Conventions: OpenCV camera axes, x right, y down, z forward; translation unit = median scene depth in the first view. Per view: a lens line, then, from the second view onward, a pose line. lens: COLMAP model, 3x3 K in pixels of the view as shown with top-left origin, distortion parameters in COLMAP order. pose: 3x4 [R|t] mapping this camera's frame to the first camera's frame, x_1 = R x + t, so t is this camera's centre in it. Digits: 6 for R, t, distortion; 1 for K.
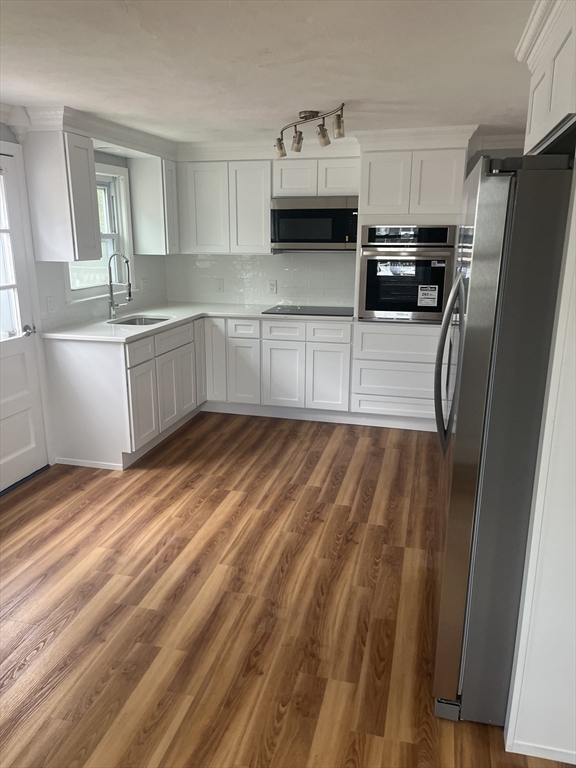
lens RADIAL K [[582.4, 0, 281.9], [0, 582.4, 382.5], [0, 0, 1]] dist [0.061844, -0.086510]
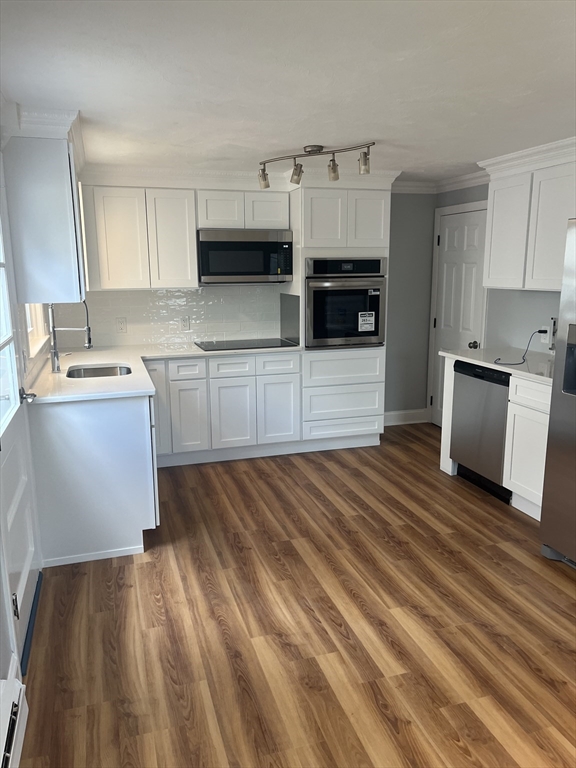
lens RADIAL K [[582.4, 0, 285.6], [0, 582.4, 381.8], [0, 0, 1]] dist [0.061844, -0.086510]
pose [[0.847222, -0.111622, 0.519380, -0.562543], [0.142143, 0.989660, -0.019174, -0.046899], [-0.511870, 0.090070, 0.854328, 0.197657]]
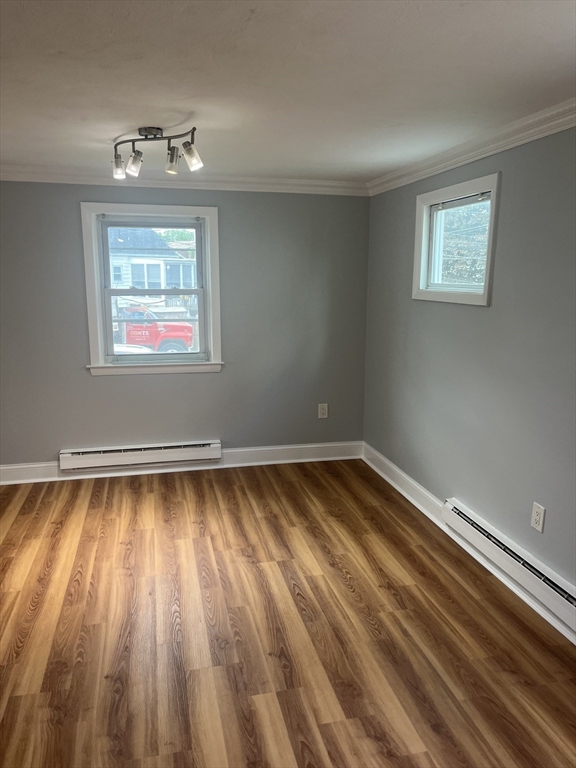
lens RADIAL K [[582.4, 0, 288.5], [0, 582.4, 387.0], [0, 0, 1]] dist [0.061844, -0.086510]
pose [[-0.882447, 0.087238, -0.462251, 0.074817], [-0.122052, 0.906542, 0.404086, -0.281516], [0.454302, 0.413003, -0.789328, 1.084510]]
